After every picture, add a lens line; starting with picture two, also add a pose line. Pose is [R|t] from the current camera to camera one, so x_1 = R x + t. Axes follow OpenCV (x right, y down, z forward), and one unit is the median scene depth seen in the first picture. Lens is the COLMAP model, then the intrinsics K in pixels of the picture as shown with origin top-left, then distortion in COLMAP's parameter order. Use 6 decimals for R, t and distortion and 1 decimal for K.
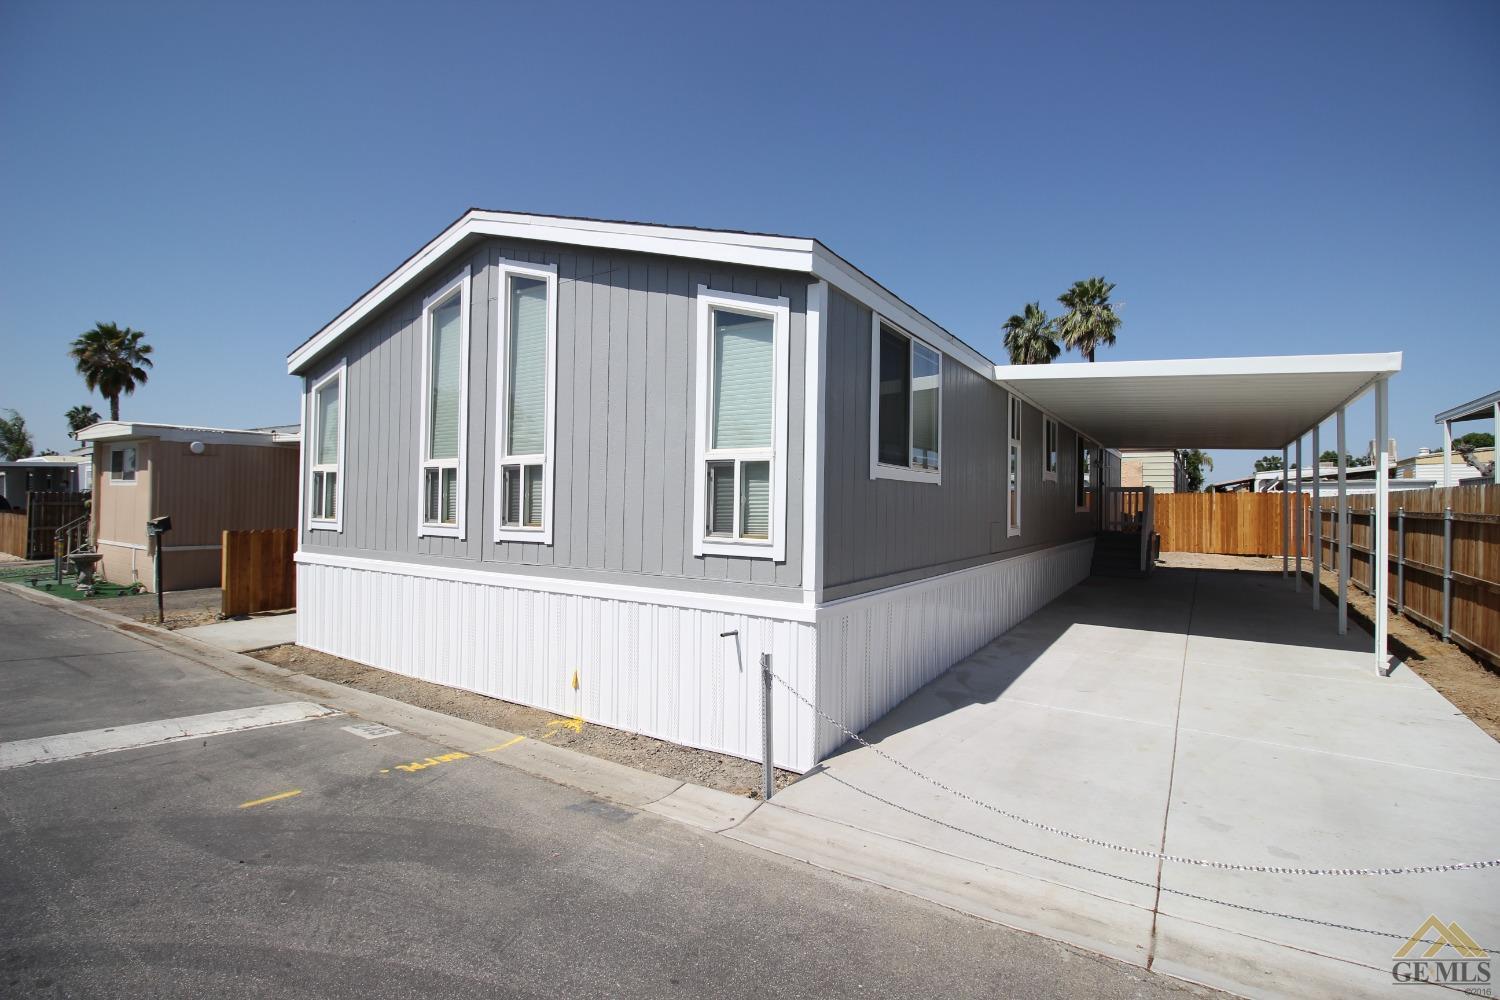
lens RADIAL K [[696.8, 0, 737.4], [0, 696.8, 495.1], [0, 0, 1]] dist [-0.026562, -0.001901]
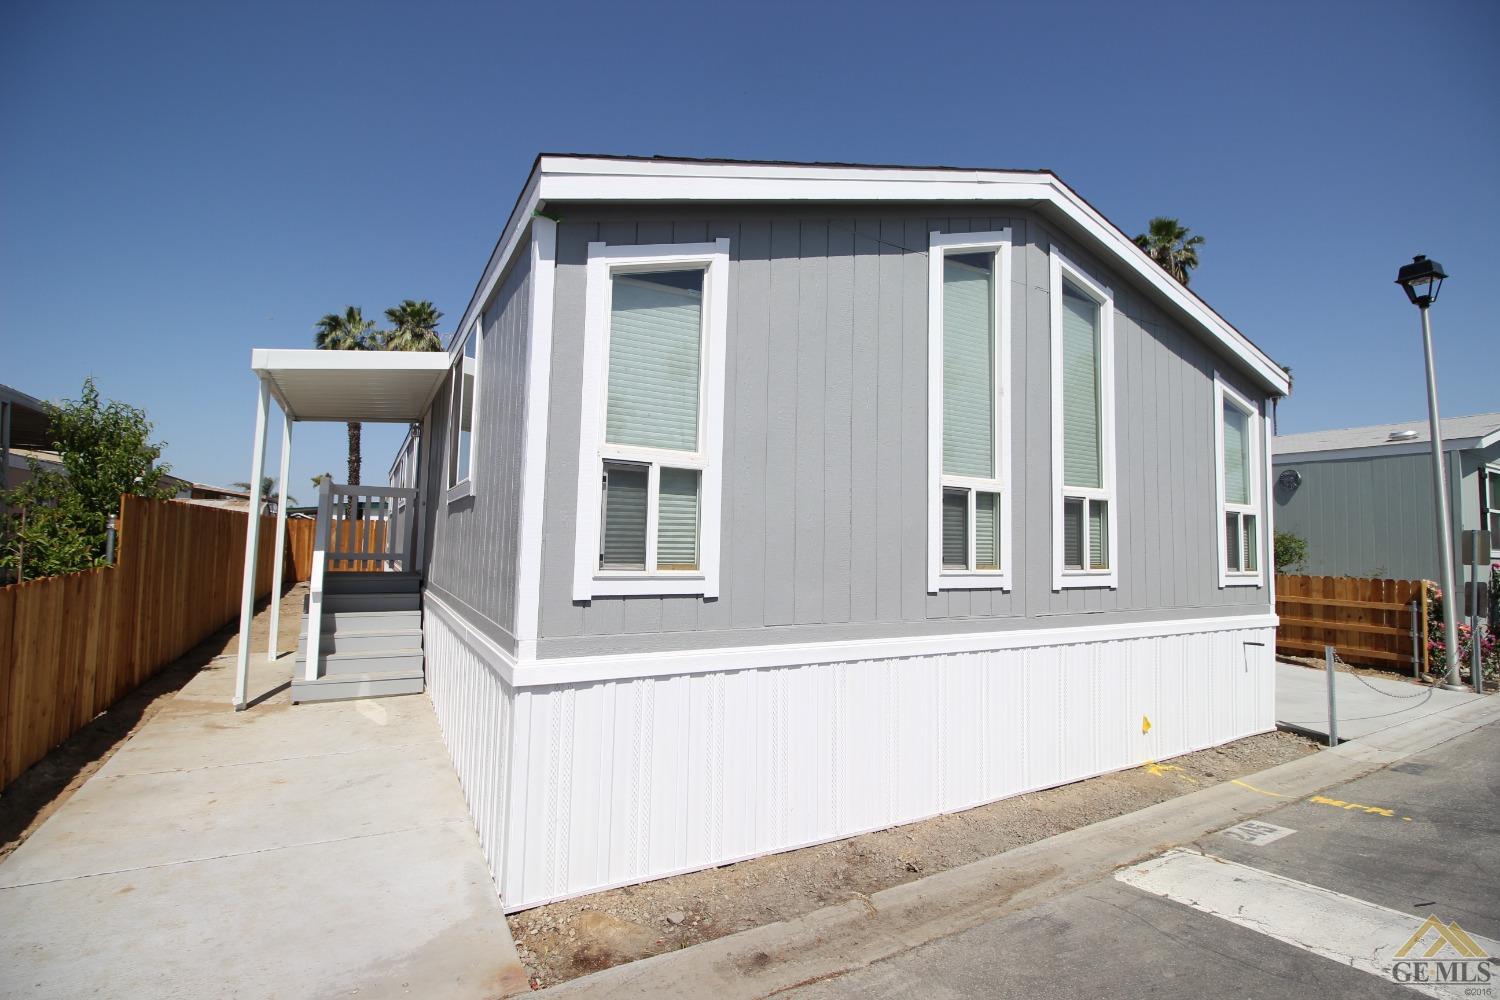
lens RADIAL K [[696.8, 0, 738.4], [0, 696.8, 501.1], [0, 0, 1]] dist [-0.026562, -0.001901]
pose [[0.463354, 0.049466, 0.884792, -1.125152], [-0.033679, 0.998703, -0.038197, 0.006415], [-0.885533, -0.012100, 0.464419, 0.863283]]
